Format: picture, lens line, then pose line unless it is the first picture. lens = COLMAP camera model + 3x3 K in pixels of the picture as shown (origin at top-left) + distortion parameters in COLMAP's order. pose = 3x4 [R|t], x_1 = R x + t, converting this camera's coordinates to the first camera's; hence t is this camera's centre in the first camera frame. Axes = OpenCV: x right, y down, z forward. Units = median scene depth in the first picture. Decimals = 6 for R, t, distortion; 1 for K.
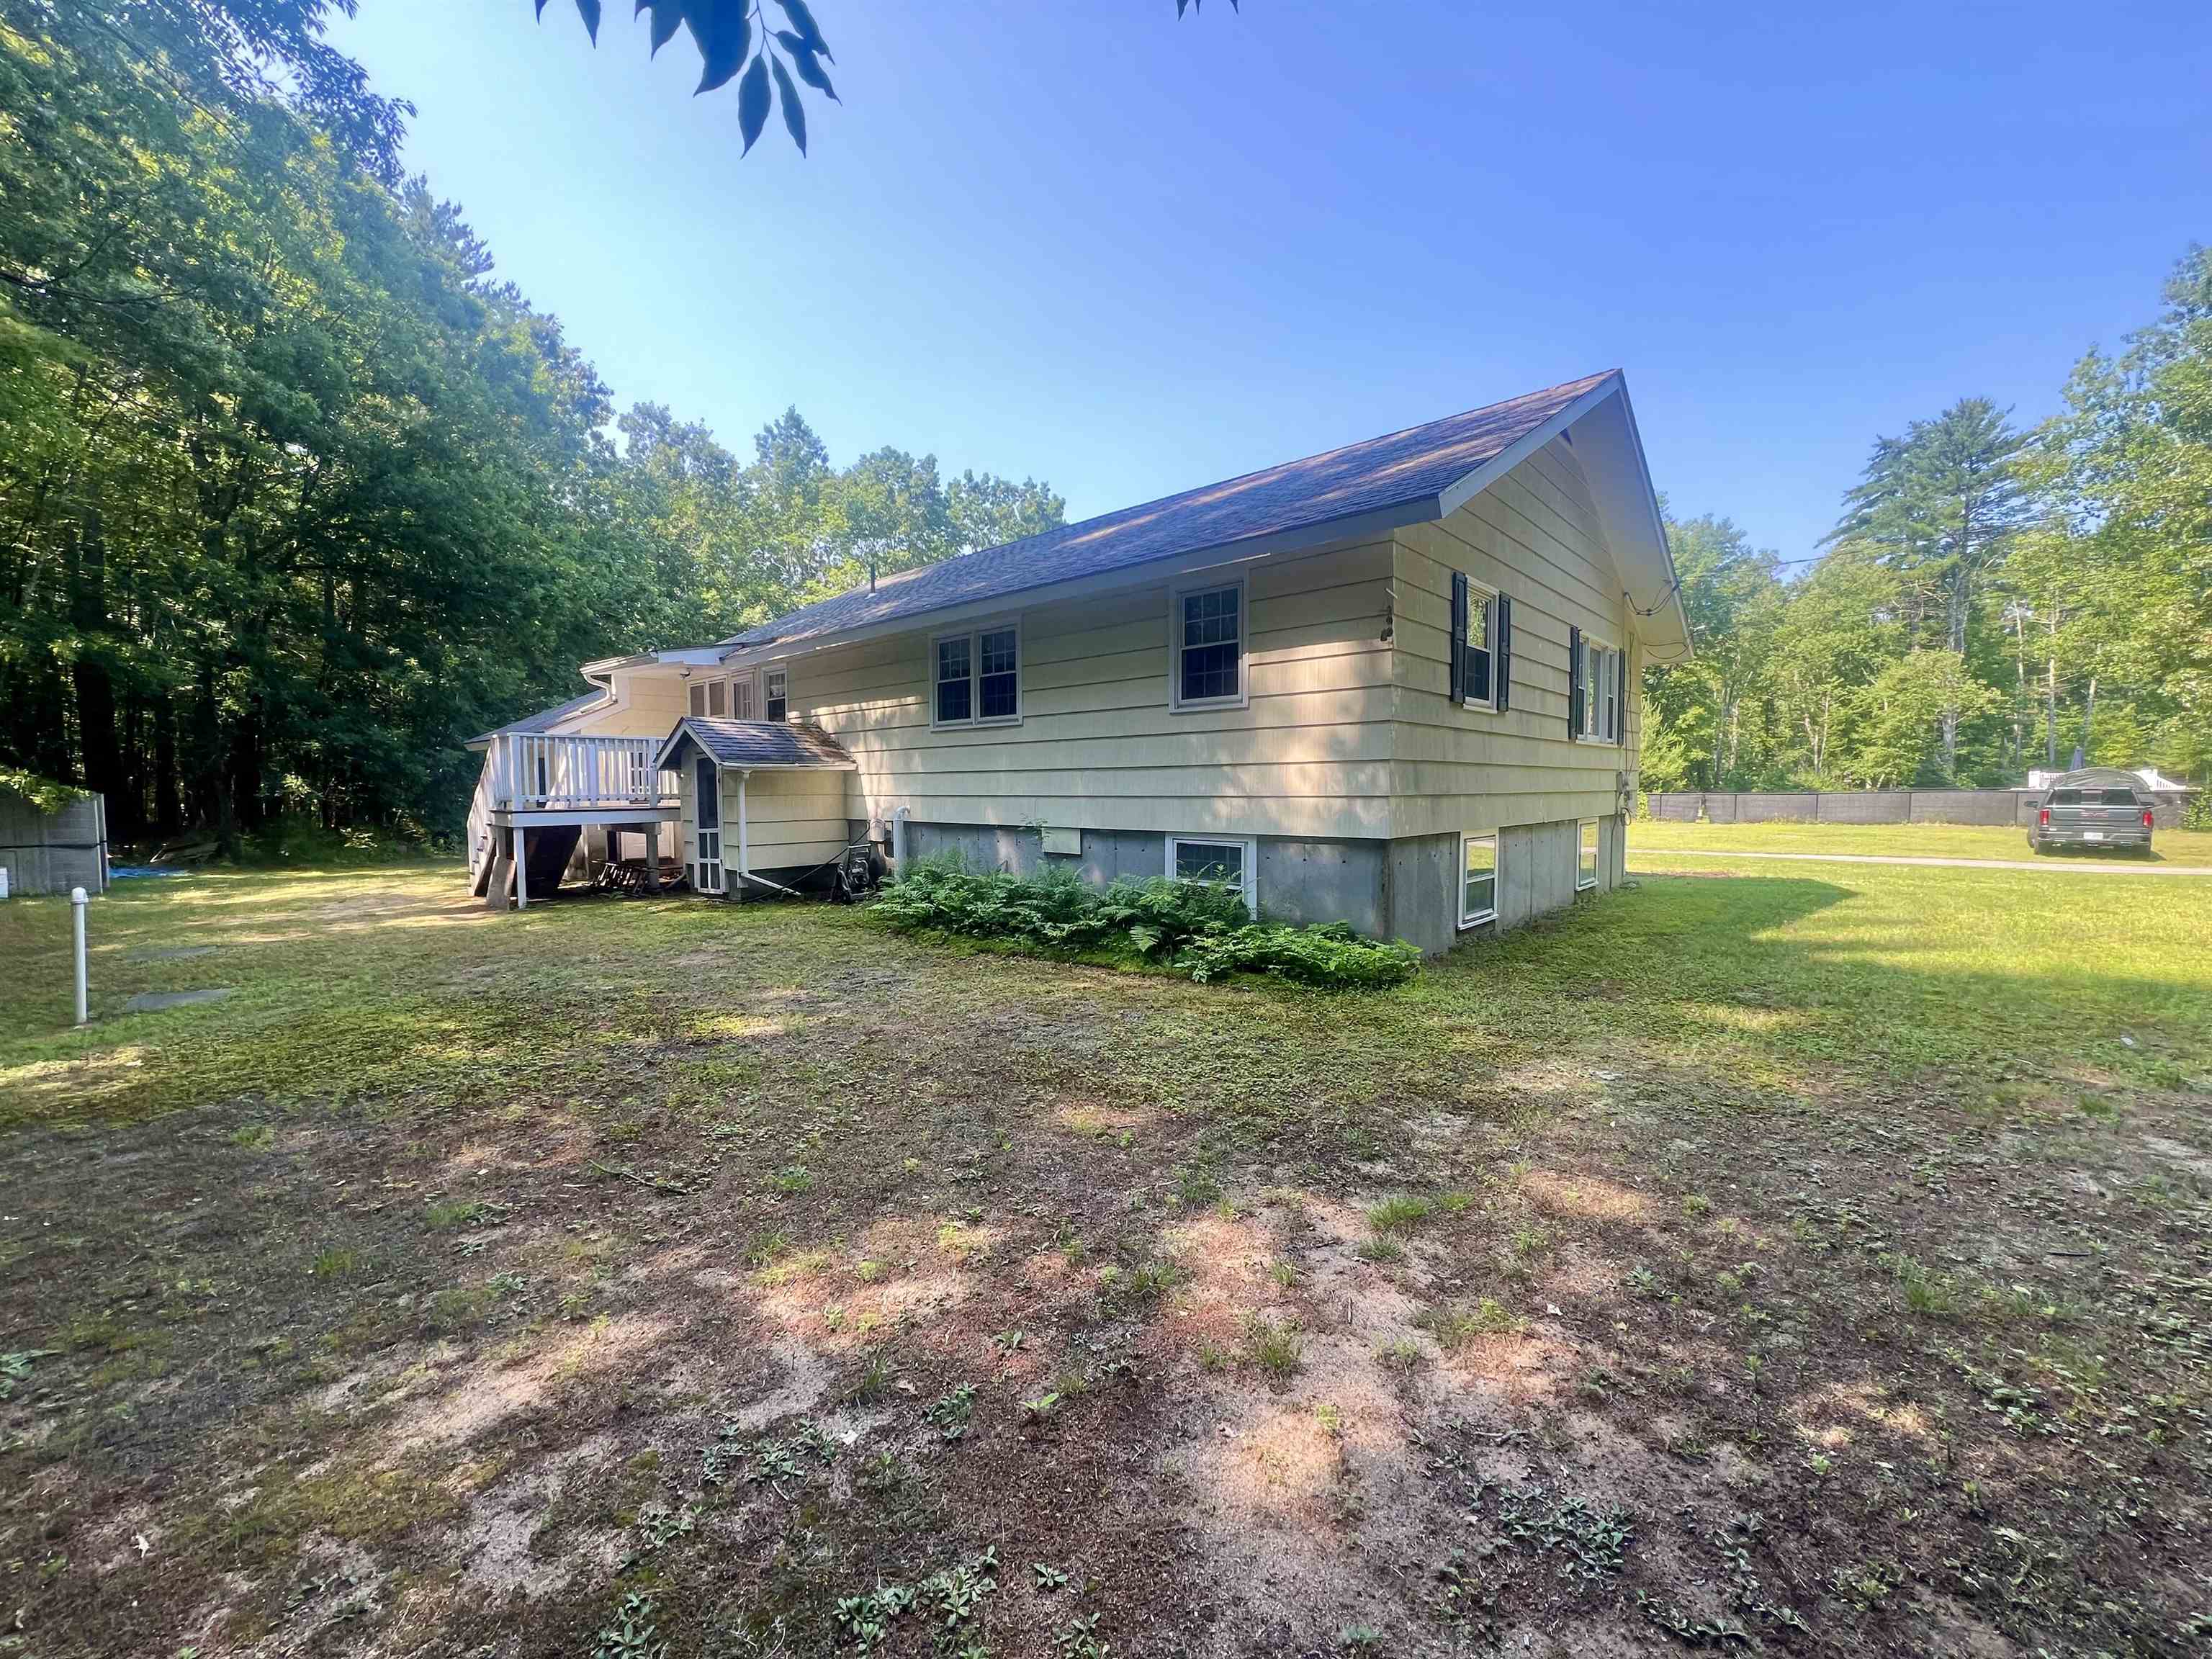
lens RADIAL K [[885.2, 0, 1106.0], [0, 885.2, 829.5], [0, 0, 1]] dist [-0.000766, -0.000074]
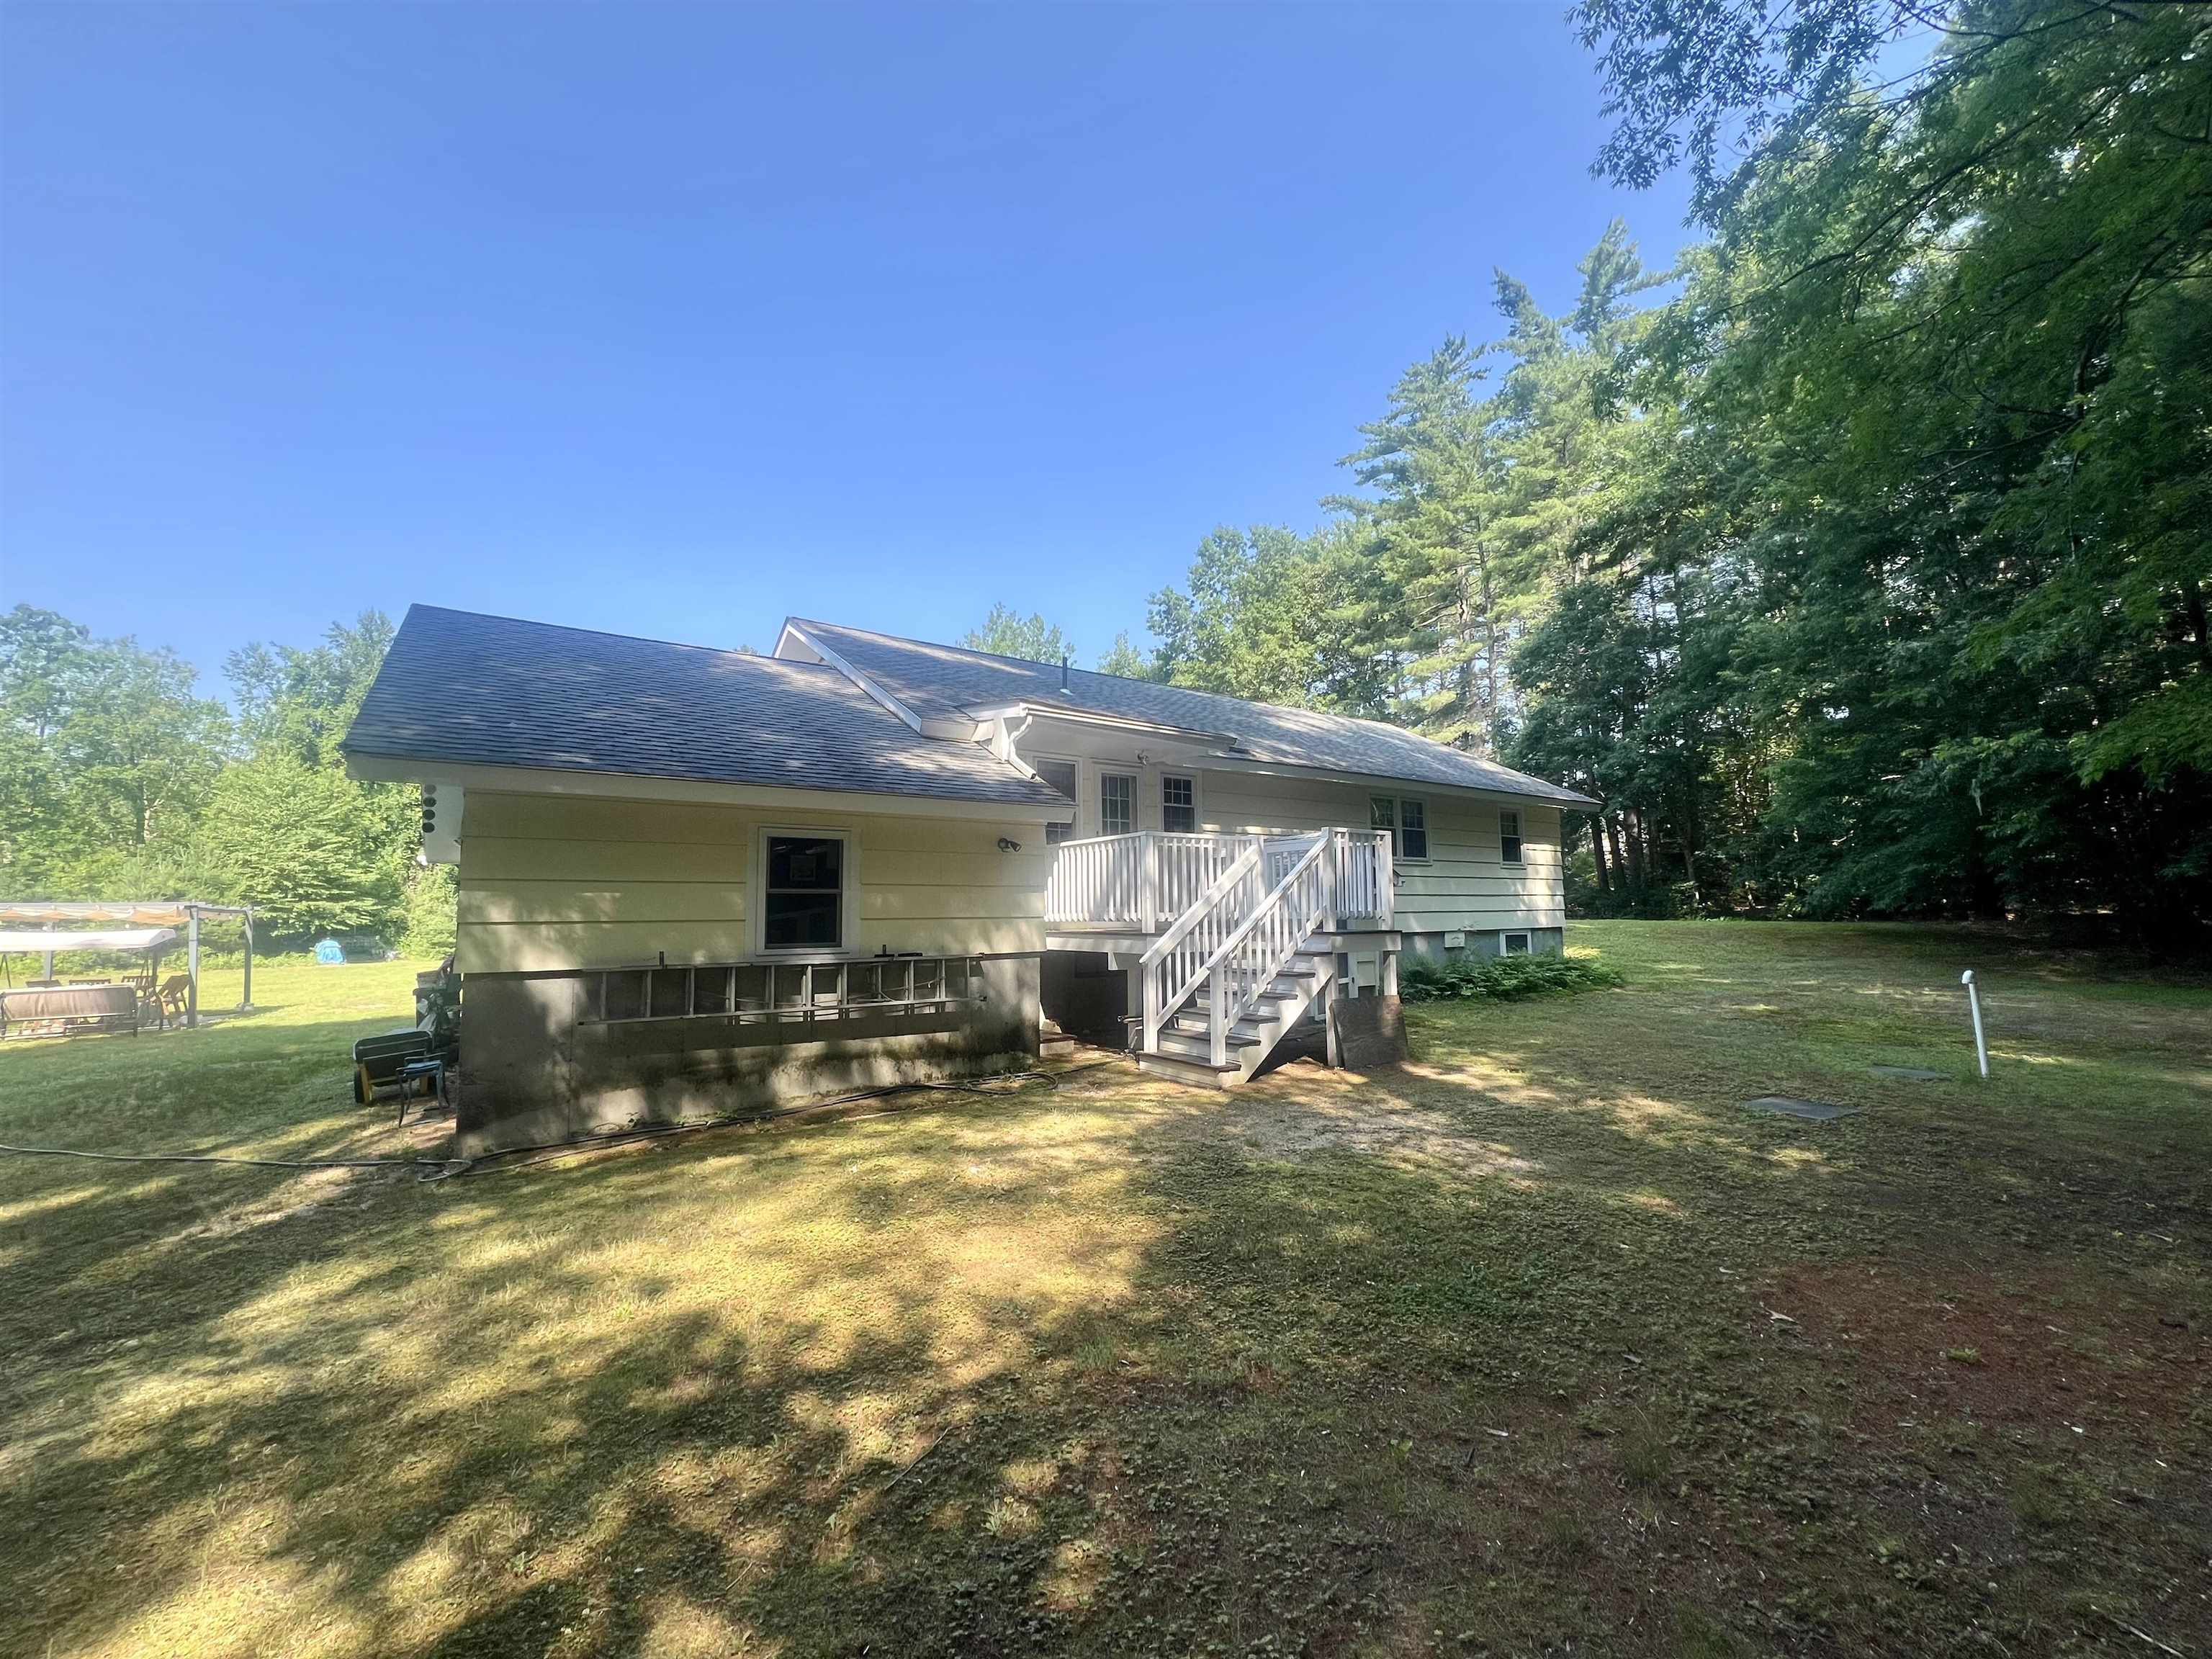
lens RADIAL K [[885.2, 0, 1106.0], [0, 885.2, 829.5], [0, 0, 1]] dist [-0.000766, -0.000074]
pose [[0.184980, 0.096885, 0.977955, -1.994179], [0.060049, 0.992155, -0.109650, -0.053096], [-0.980906, 0.079009, 0.177711, 1.492555]]
